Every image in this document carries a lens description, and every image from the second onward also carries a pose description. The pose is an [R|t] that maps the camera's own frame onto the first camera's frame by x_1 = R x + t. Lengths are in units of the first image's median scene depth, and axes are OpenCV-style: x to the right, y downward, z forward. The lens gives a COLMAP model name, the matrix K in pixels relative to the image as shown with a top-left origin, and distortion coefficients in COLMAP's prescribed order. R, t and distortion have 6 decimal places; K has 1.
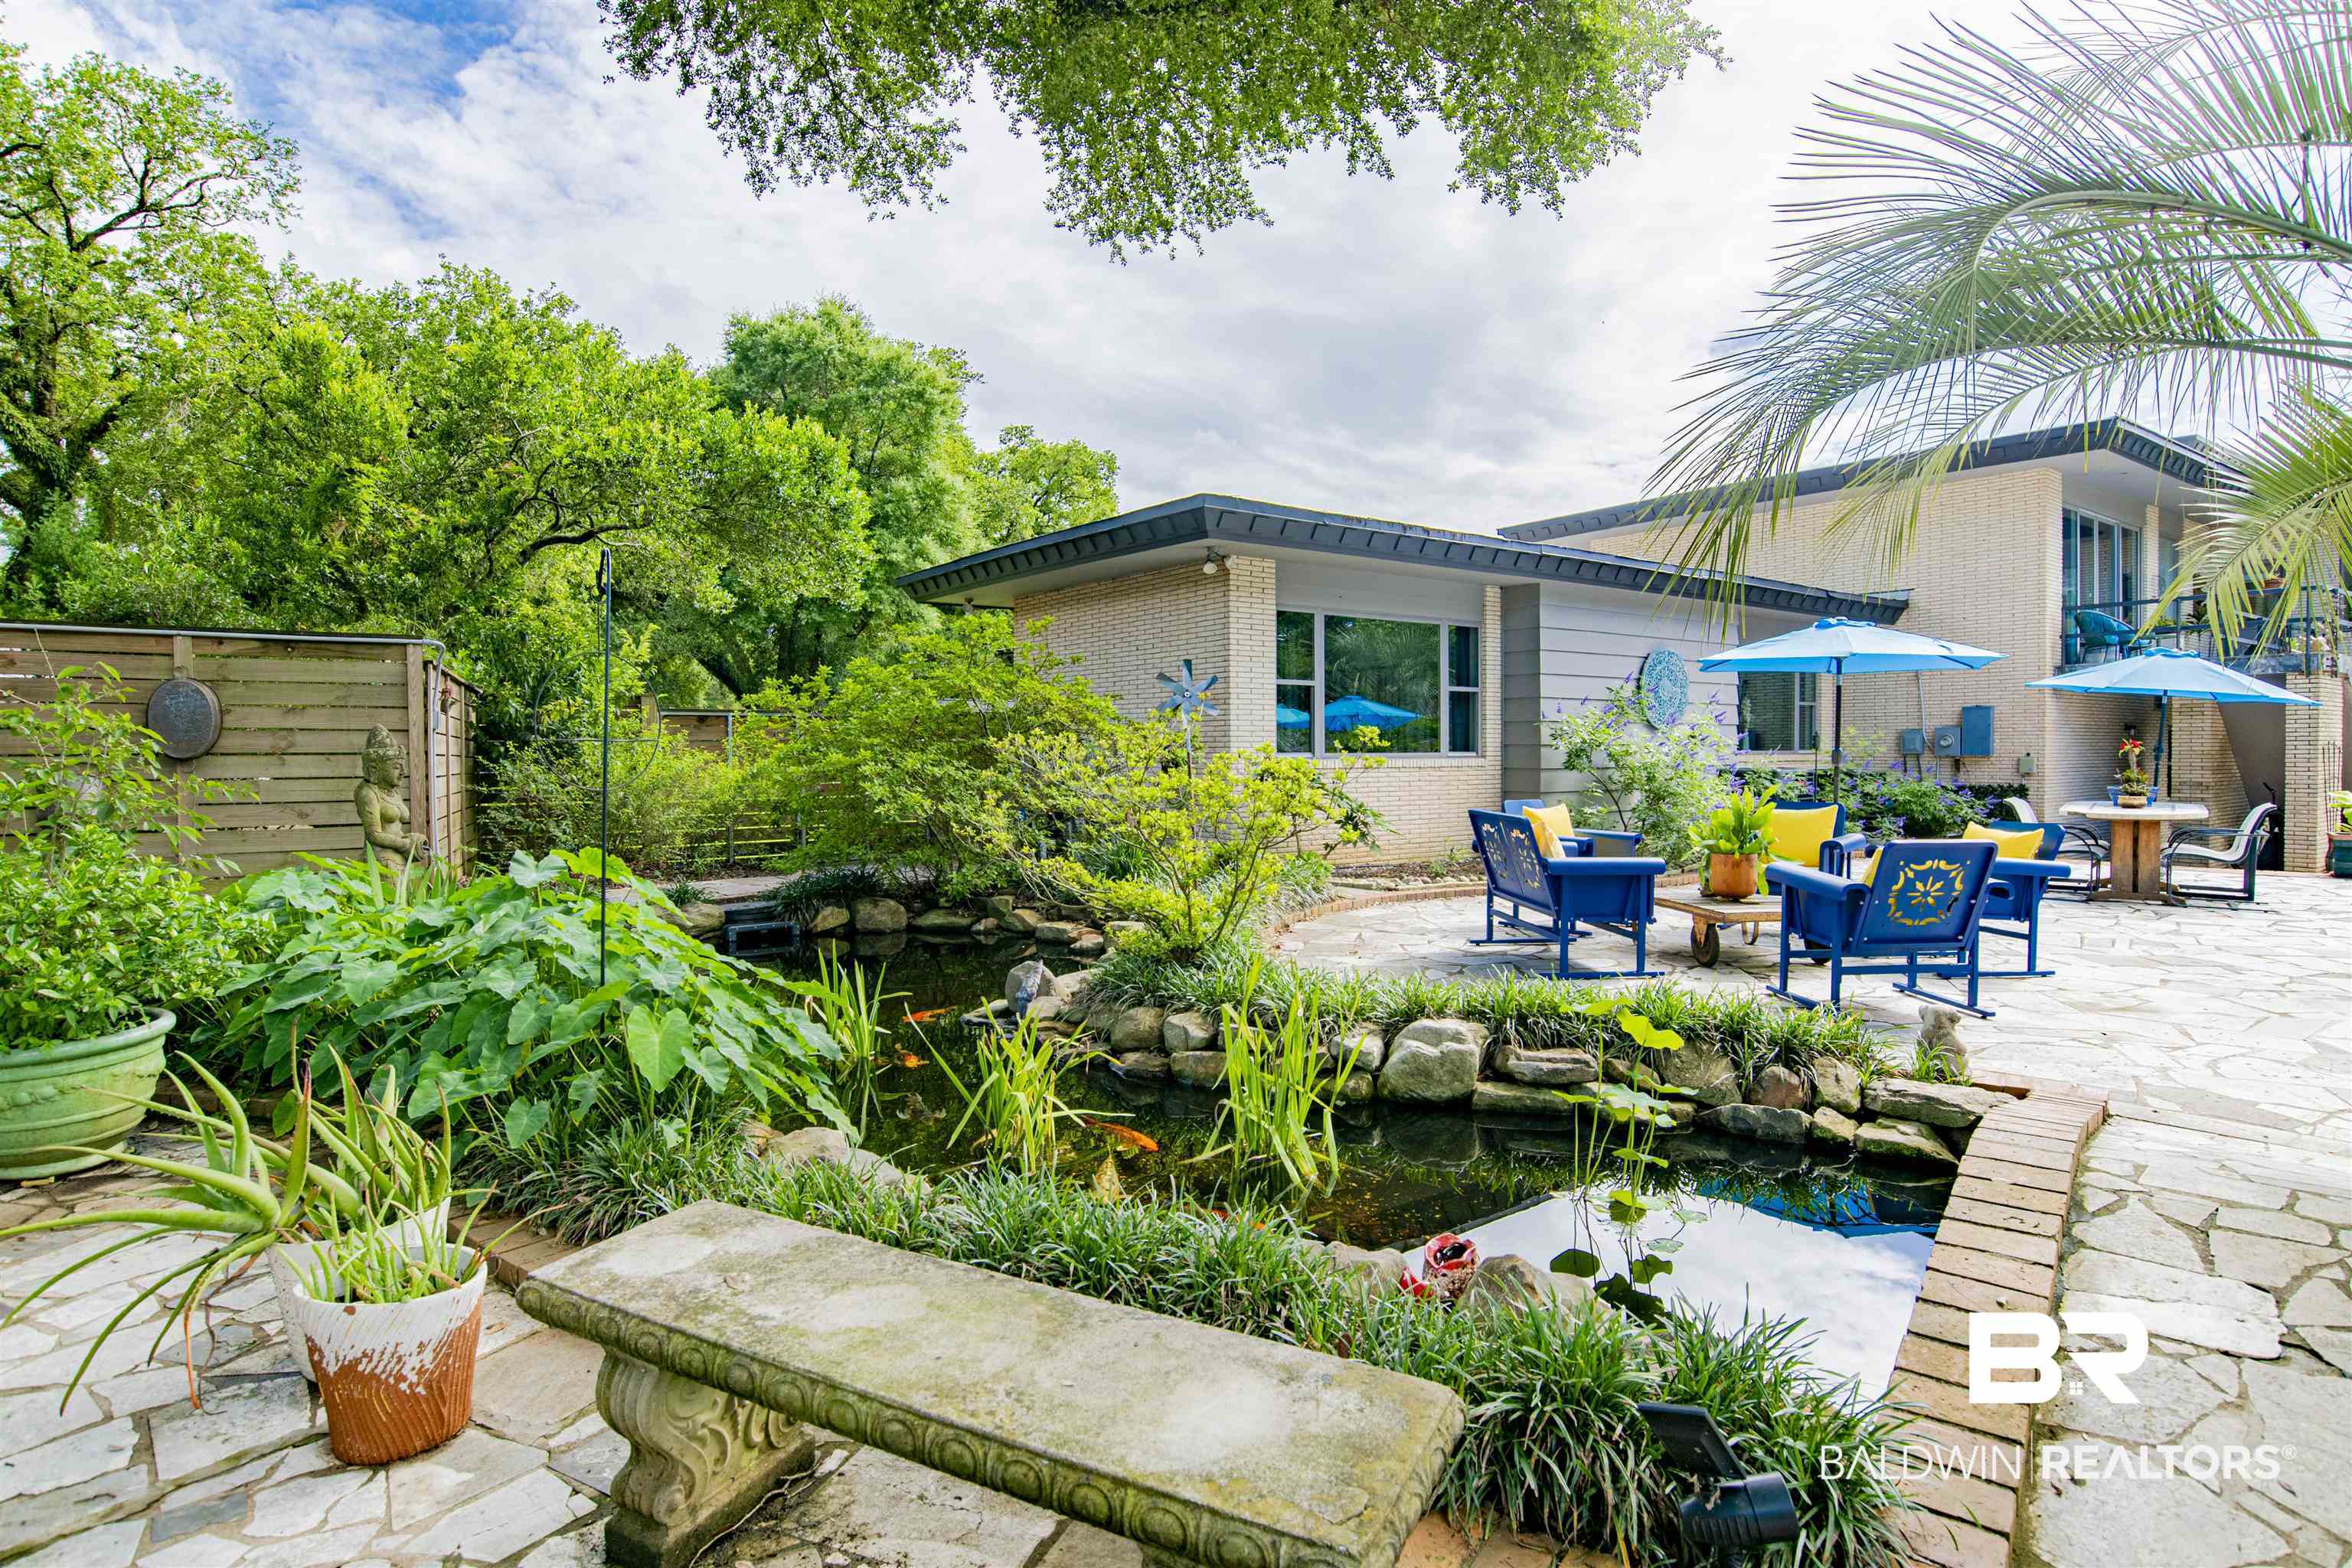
lens RADIAL K [[1200.5, 0, 1187.0], [0, 1200.5, 771.7], [0, 0, 1]] dist [-0.053620, 0.018628]
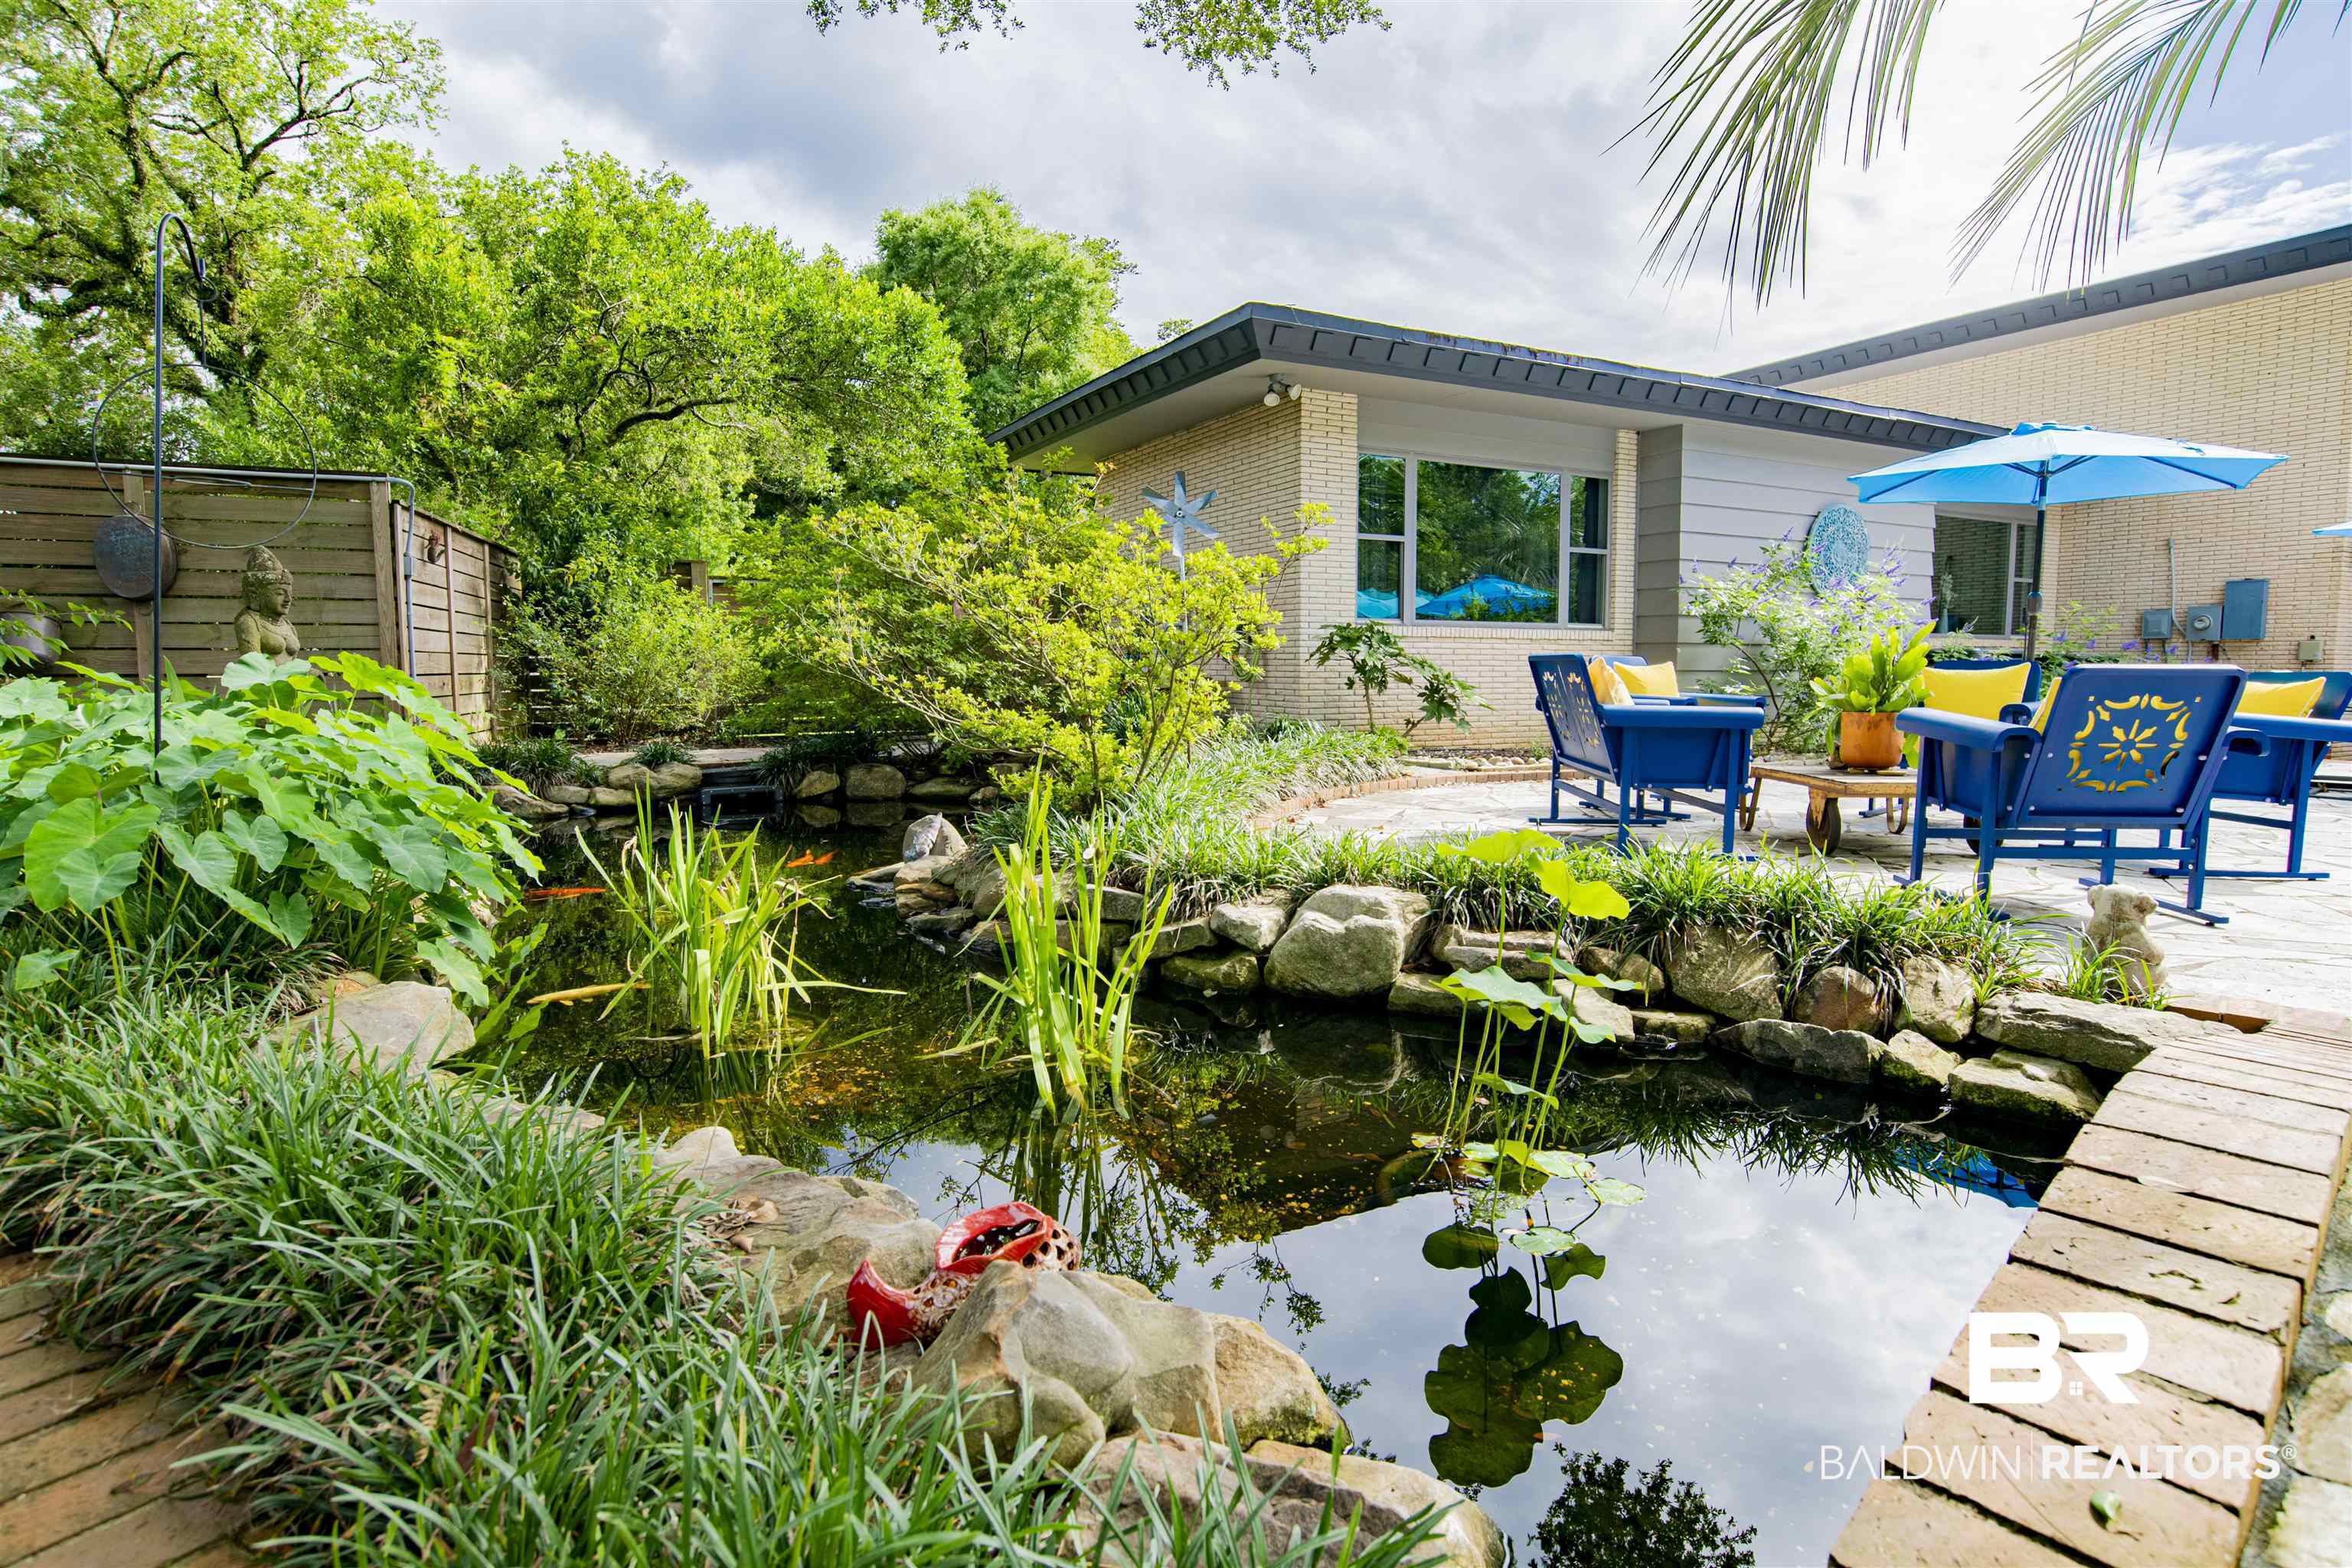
lens RADIAL K [[1200.5, 0, 1182.0], [0, 1200.5, 776.0], [0, 0, 1]] dist [-0.053620, 0.018628]
pose [[0.988791, 0.017858, -0.148236, 0.087878], [-0.006472, 0.997015, 0.076942, 0.036169], [0.149167, -0.075120, 0.985954, 0.116316]]
